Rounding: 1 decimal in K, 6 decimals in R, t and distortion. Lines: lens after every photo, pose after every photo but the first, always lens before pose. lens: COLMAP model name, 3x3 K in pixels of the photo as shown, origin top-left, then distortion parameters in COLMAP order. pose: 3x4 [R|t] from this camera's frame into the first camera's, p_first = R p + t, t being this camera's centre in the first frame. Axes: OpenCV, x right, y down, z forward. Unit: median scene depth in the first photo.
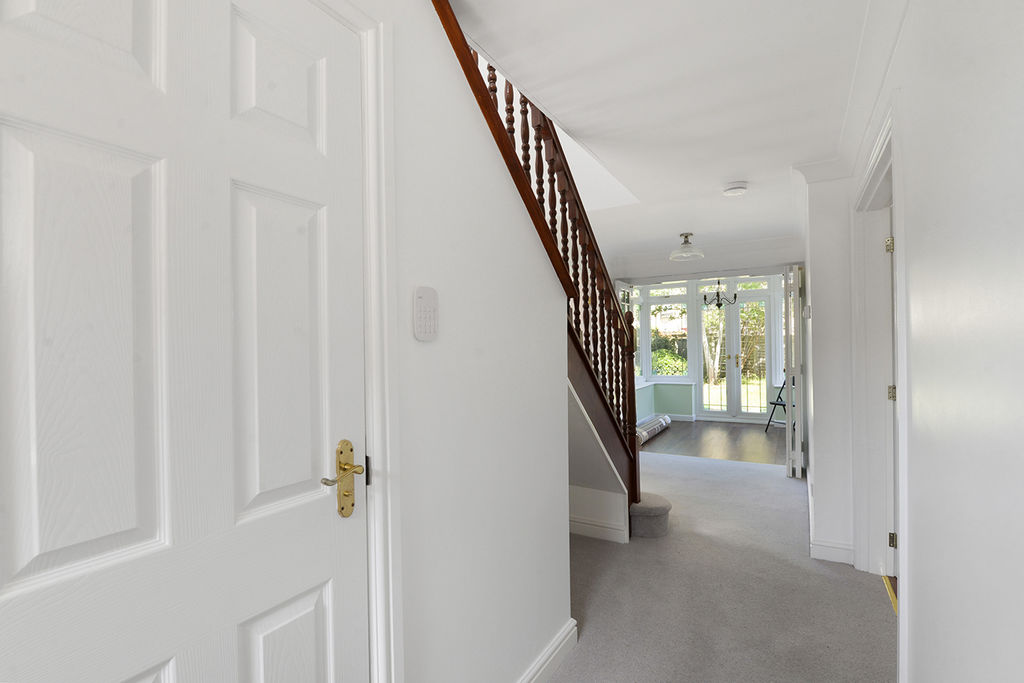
lens RADIAL K [[478.6, 0, 513.0], [0, 478.6, 343.6], [0, 0, 1]] dist [0.004575, -0.000044]
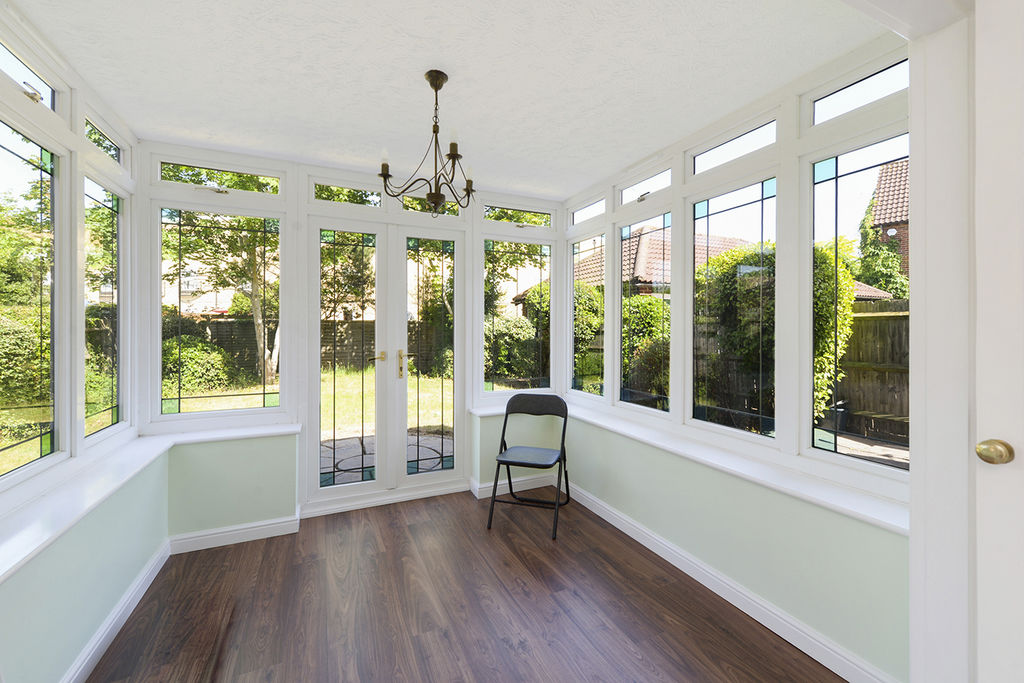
lens RADIAL K [[422.8, 0, 513.5], [0, 422.8, 336.4], [0, 0, 1]] dist [-0.000737, -0.000015]
pose [[0.562752, -0.001859, 0.826624, 0.093905], [-0.005916, 0.999963, 0.006277, 0.005046], [-0.826605, -0.008423, 0.562720, 0.321840]]
